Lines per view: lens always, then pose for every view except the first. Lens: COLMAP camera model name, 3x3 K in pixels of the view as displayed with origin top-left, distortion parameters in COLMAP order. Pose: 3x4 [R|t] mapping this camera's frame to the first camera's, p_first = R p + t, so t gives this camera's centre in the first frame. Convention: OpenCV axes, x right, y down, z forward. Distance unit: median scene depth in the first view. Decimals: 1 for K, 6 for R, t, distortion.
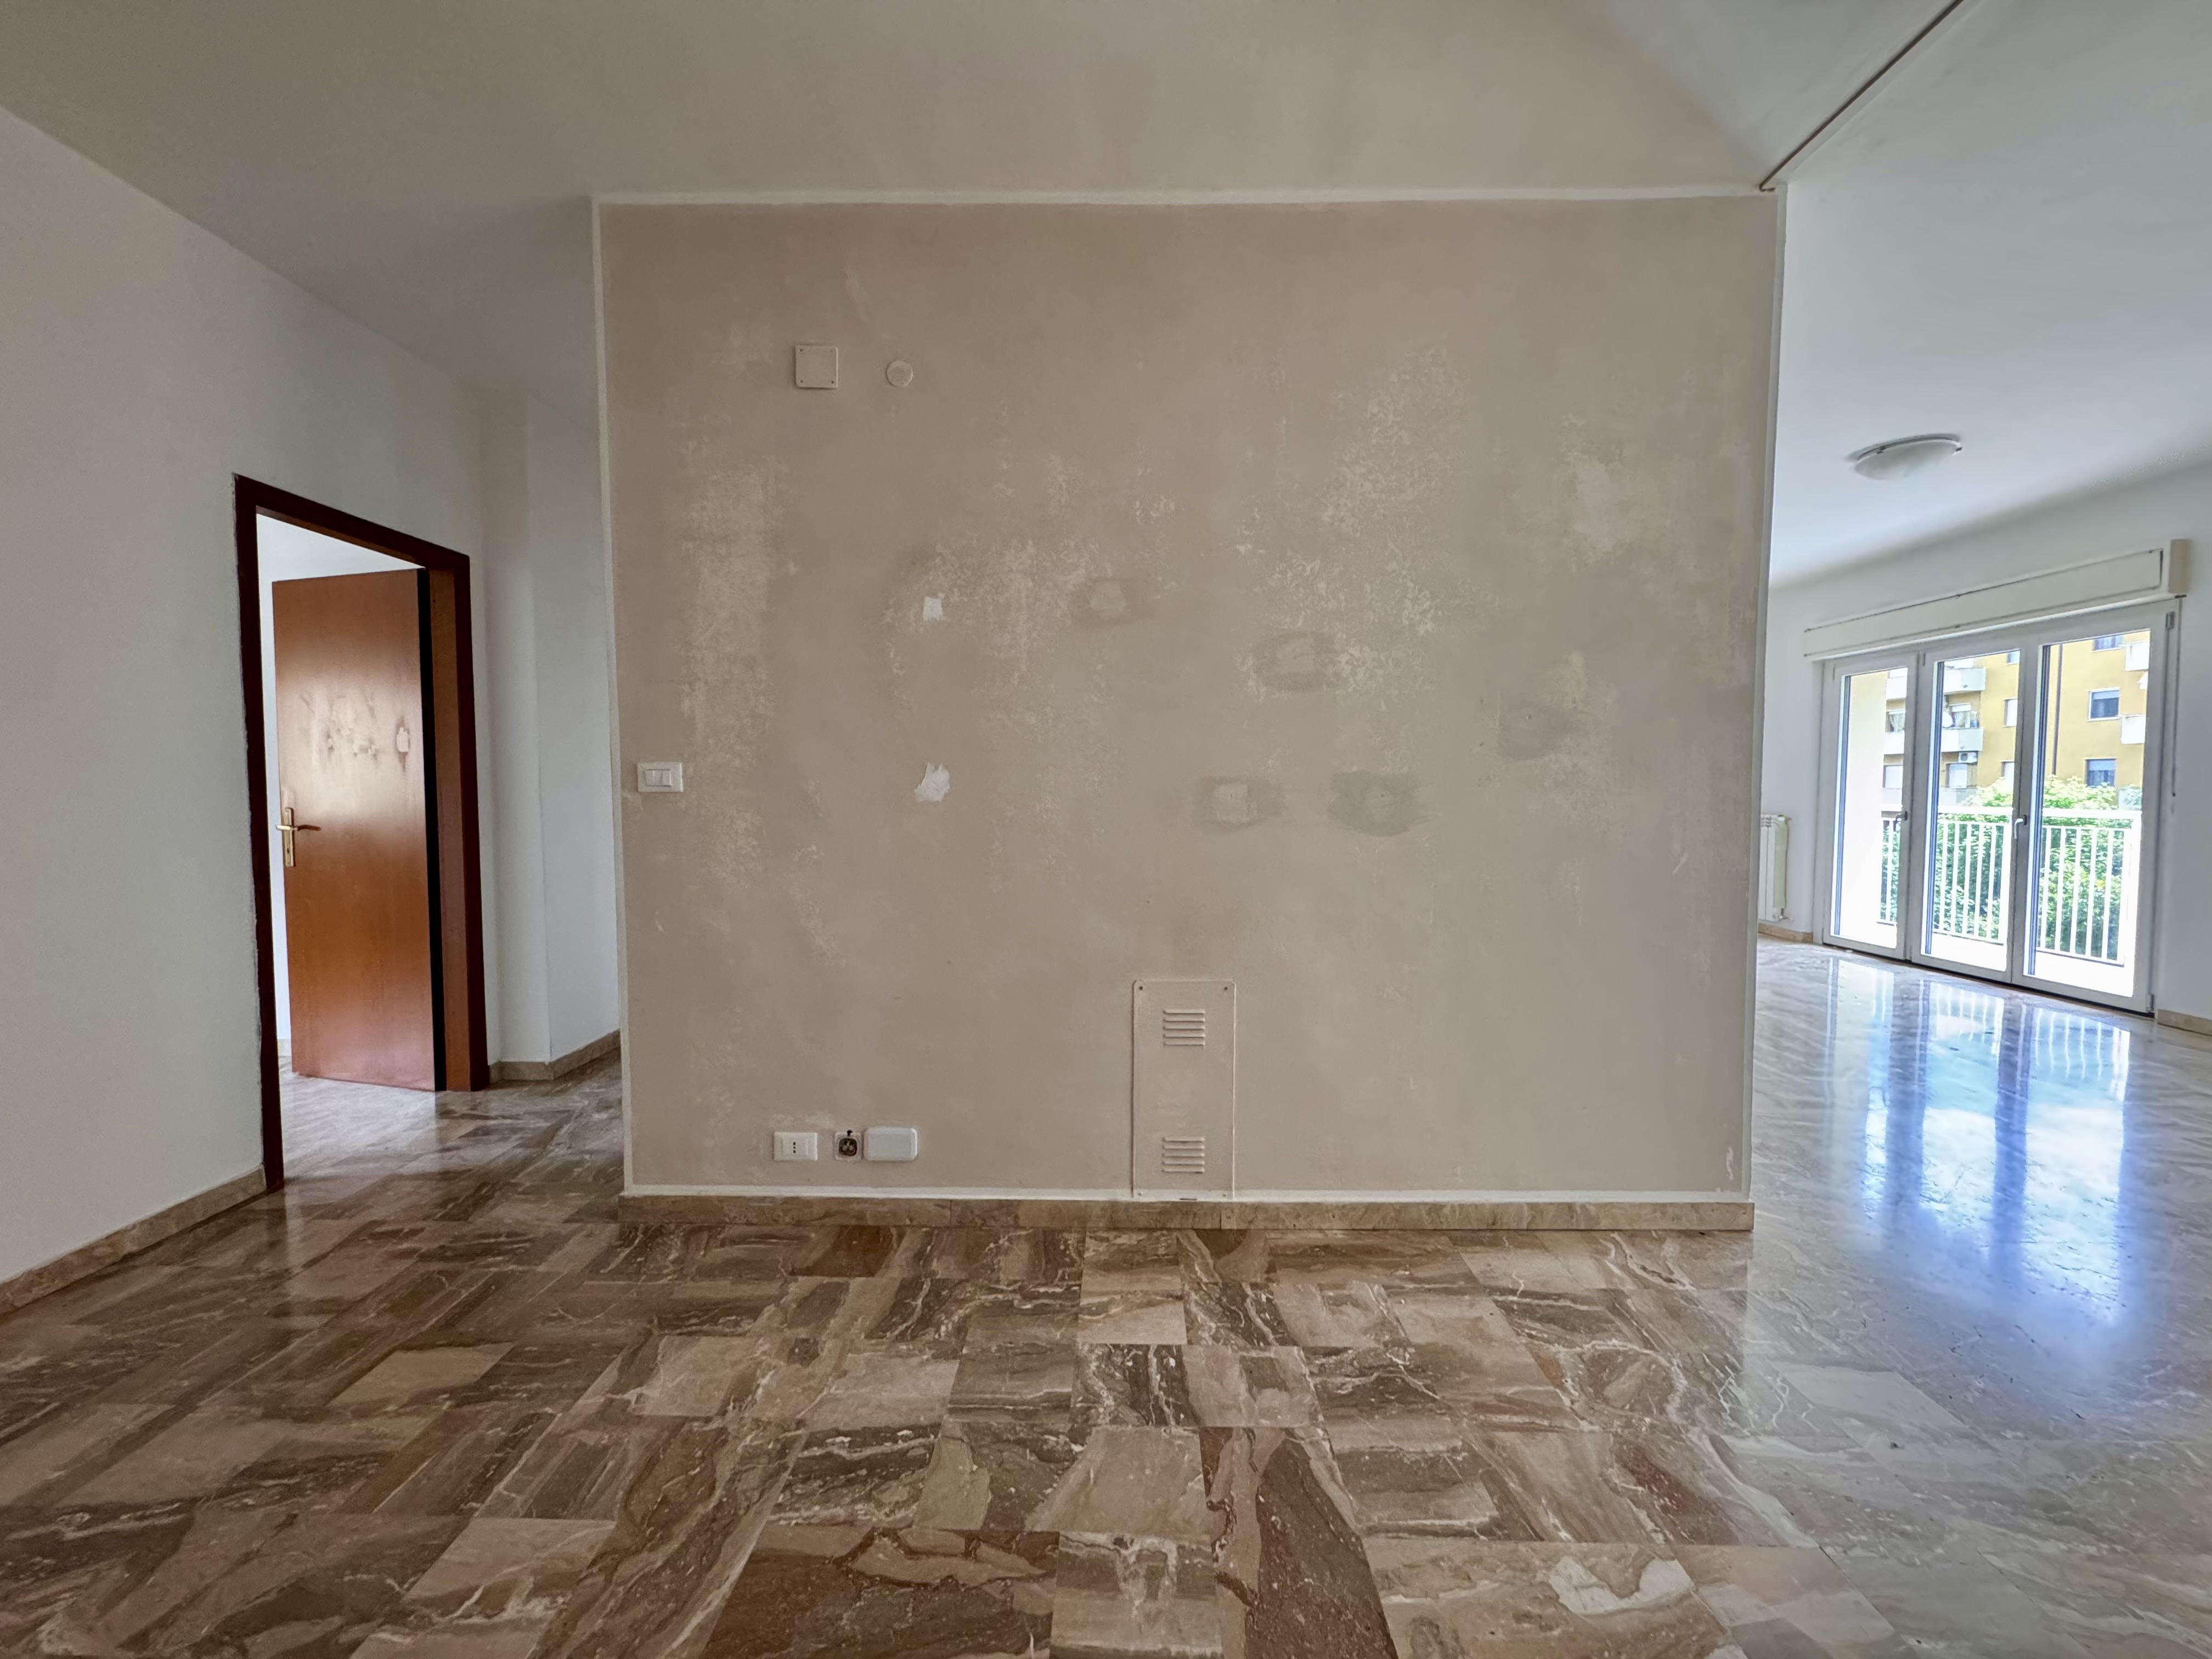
lens RADIAL K [[883.7, 0, 1123.4], [0, 883.7, 830.0], [0, 0, 1]] dist [-0.002656, 0.000234]
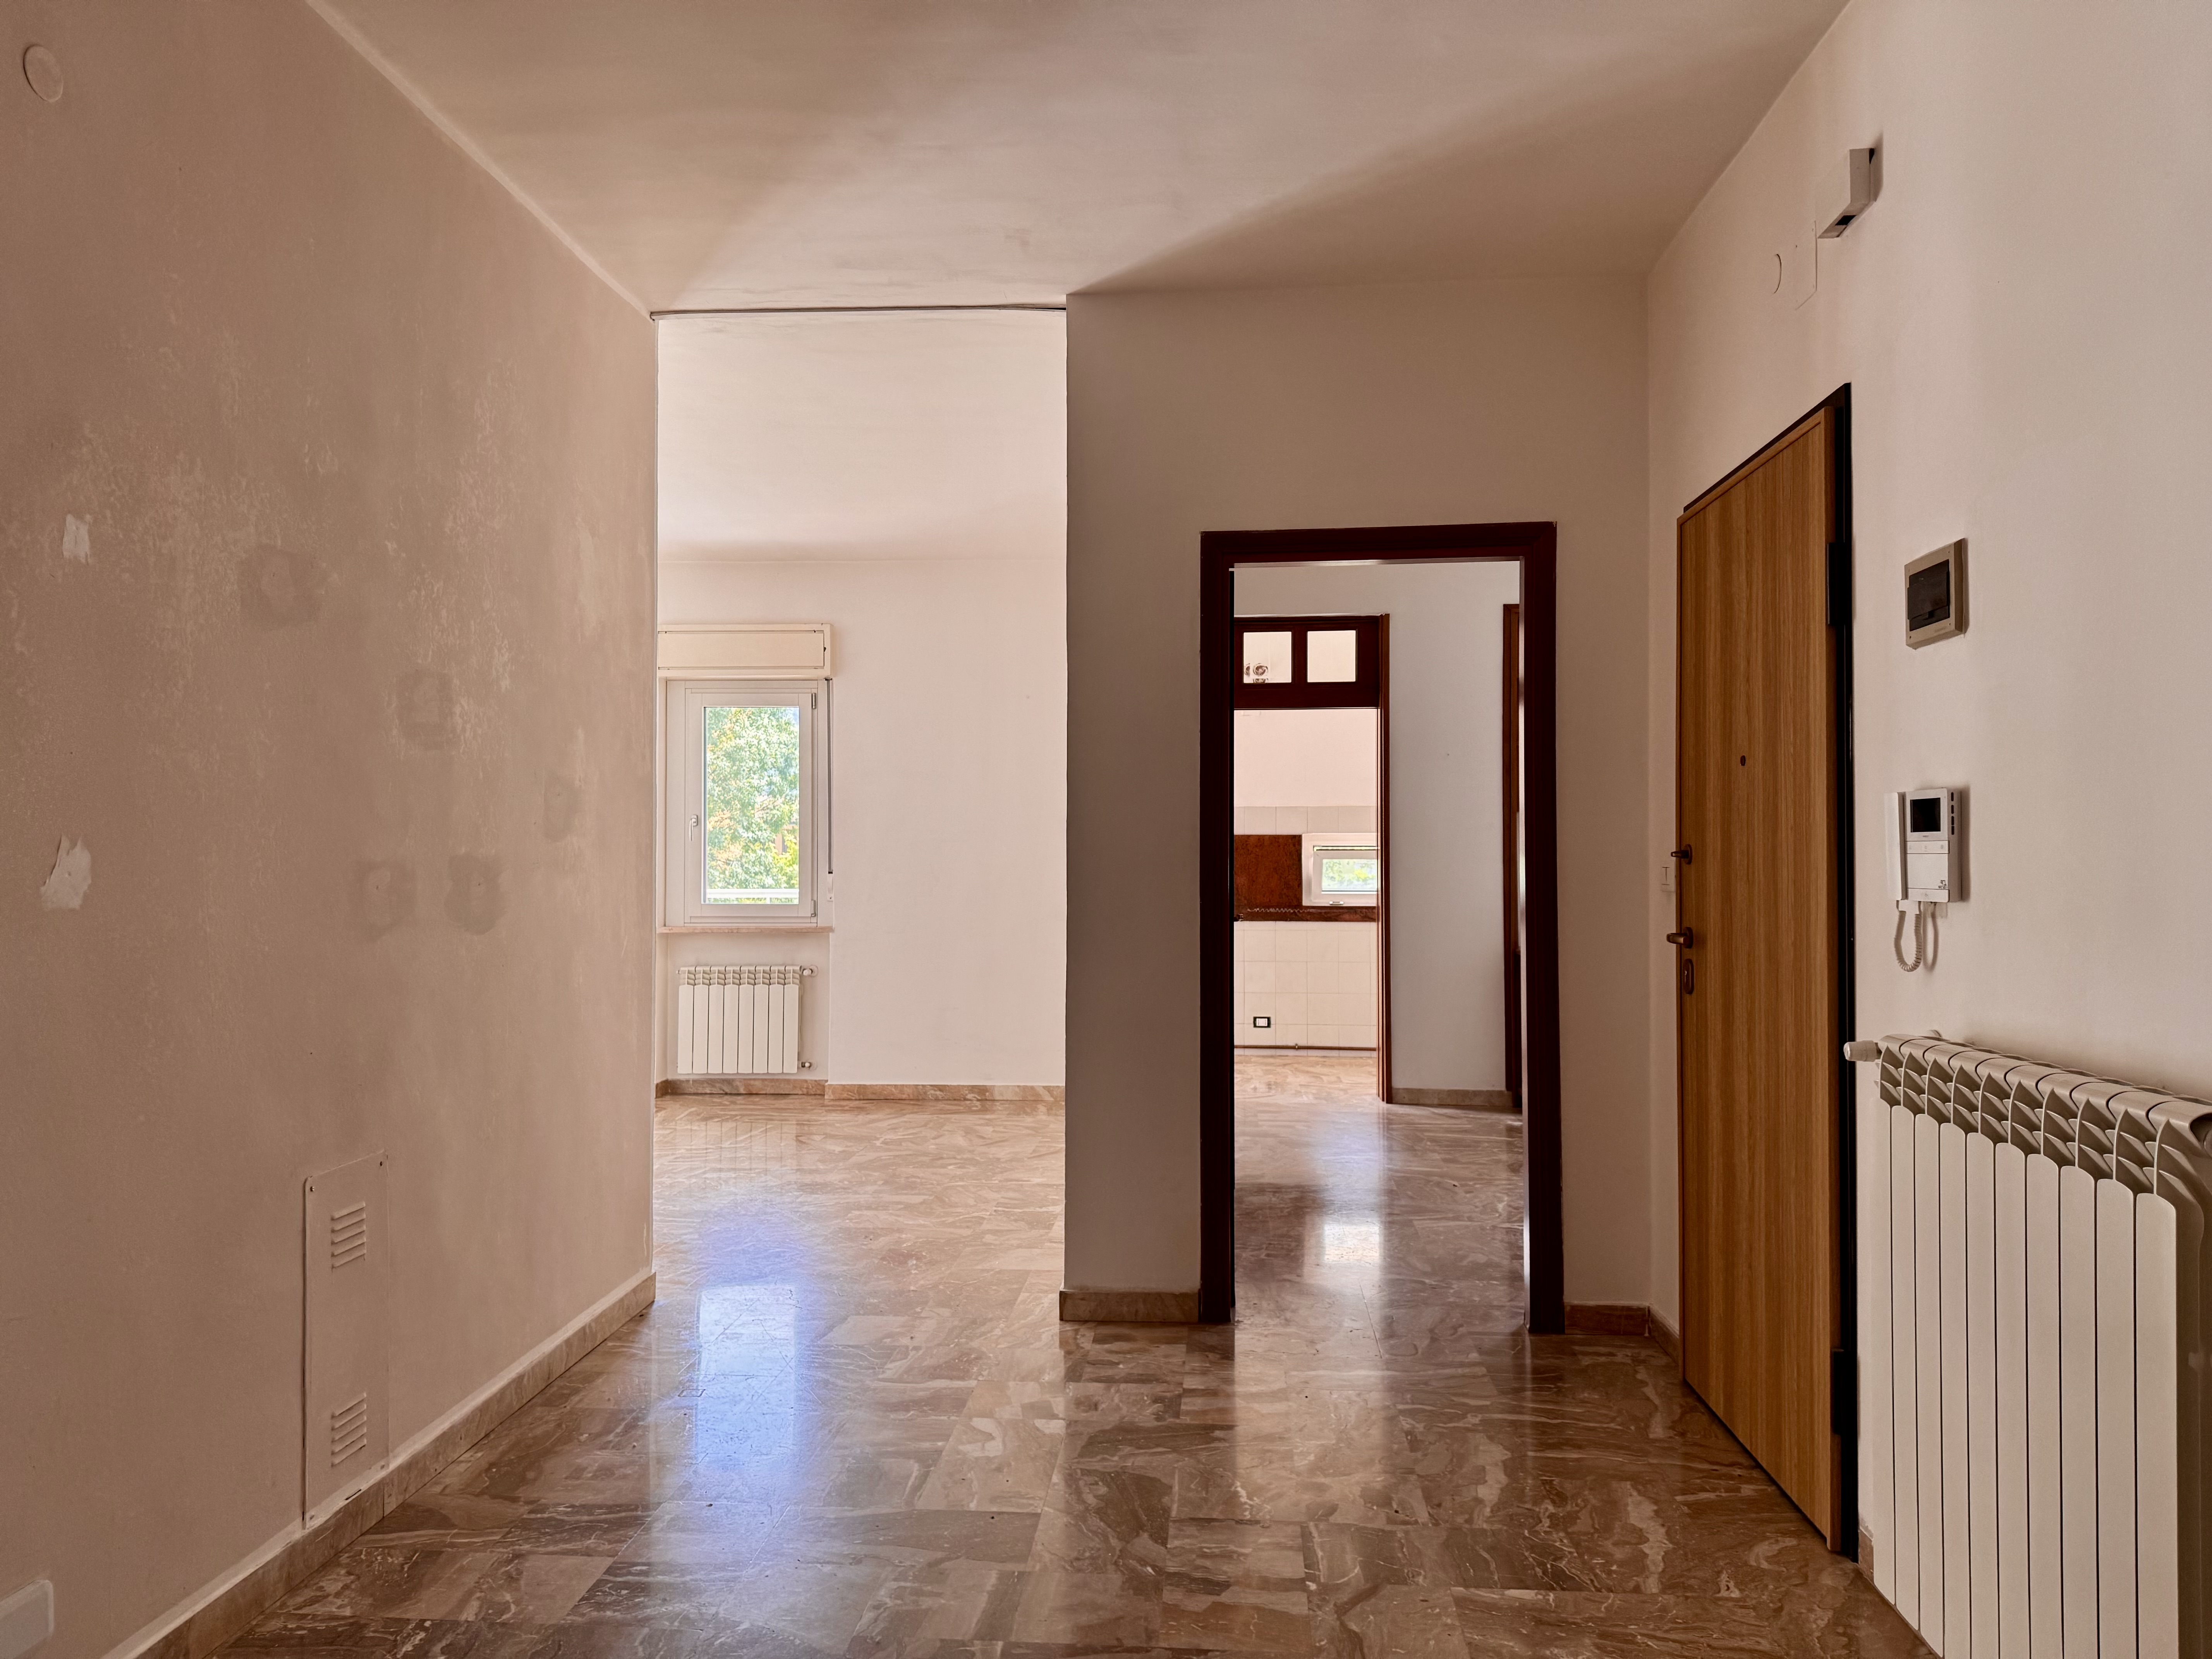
lens RADIAL K [[1523.1, 0, 1105.3], [0, 1523.1, 837.2], [0, 0, 1]] dist [0.063674, -0.088030]
pose [[0.063316, 0.012430, 0.997916, -1.083543], [0.048629, 0.998696, -0.015526, -0.031899], [-0.996808, 0.049511, 0.062629, 0.347548]]
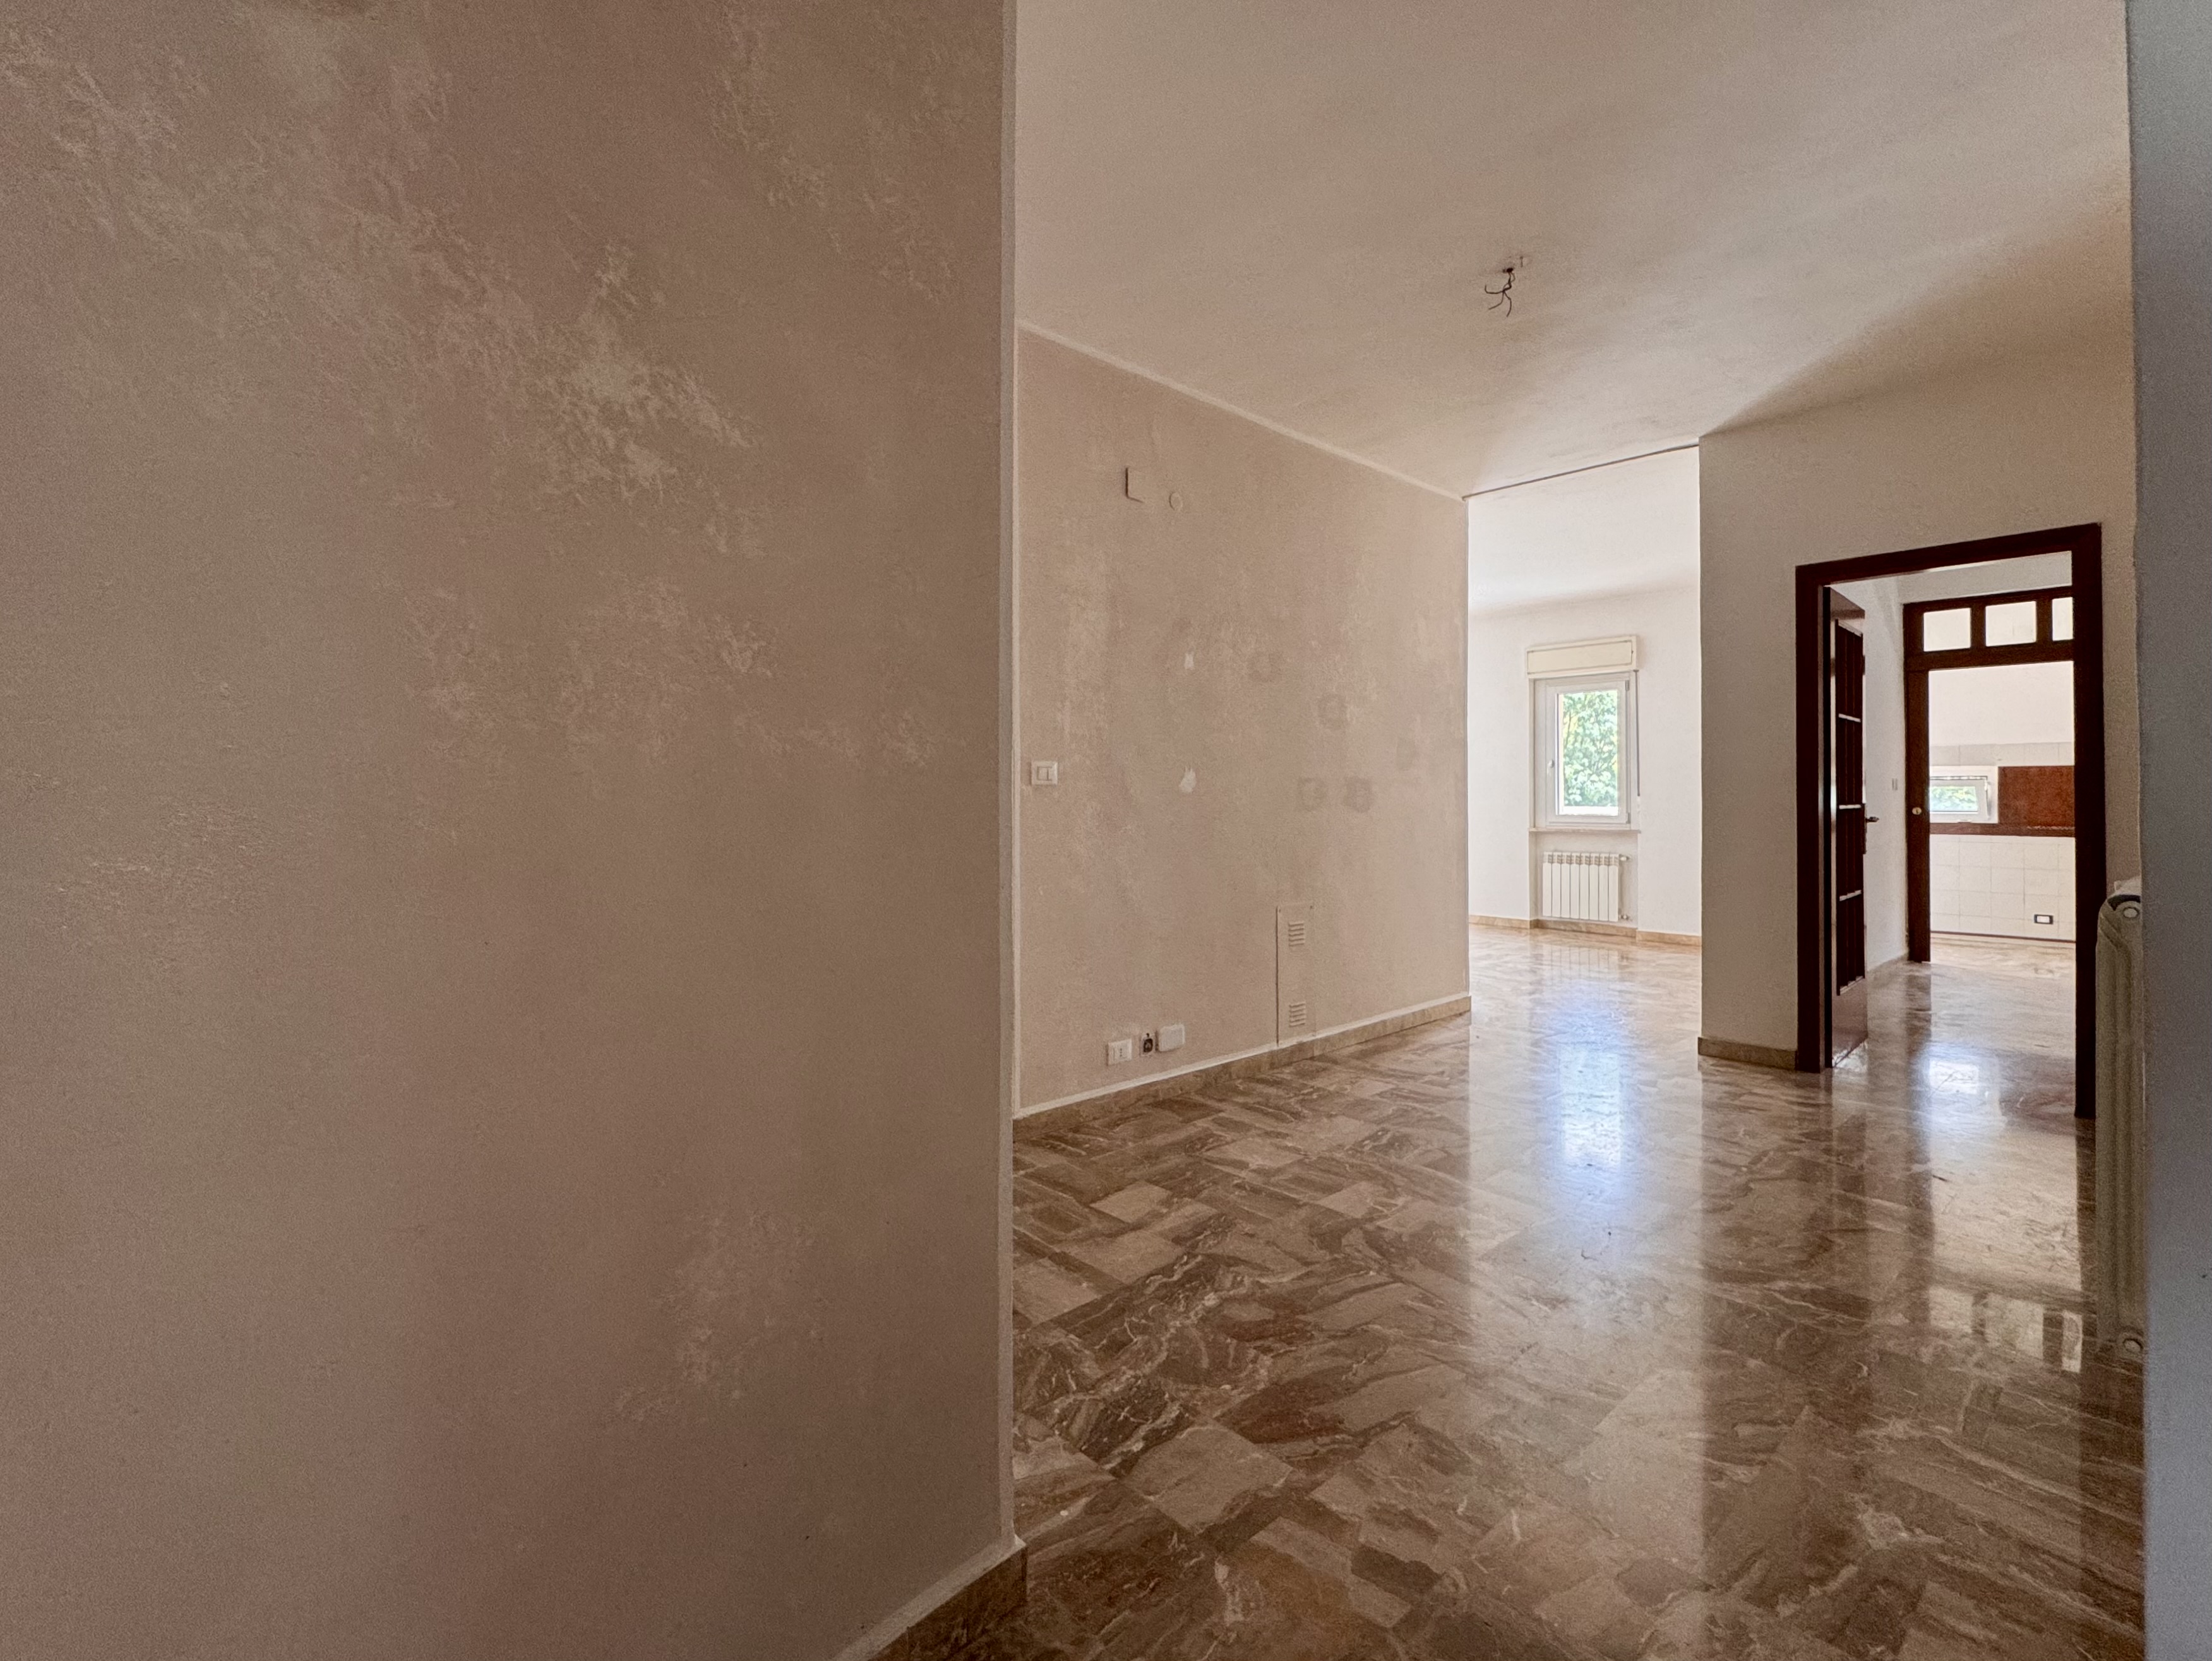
lens RADIAL K [[1011.2, 0, 1130.0], [0, 1011.2, 794.9], [0, 0, 1]] dist [0.001138, 0.000132]
pose [[0.718485, 0.000283, 0.695542, -1.458446], [0.035828, 0.998657, -0.037416, 0.030450], [-0.694619, 0.051803, 0.717510, -0.125543]]
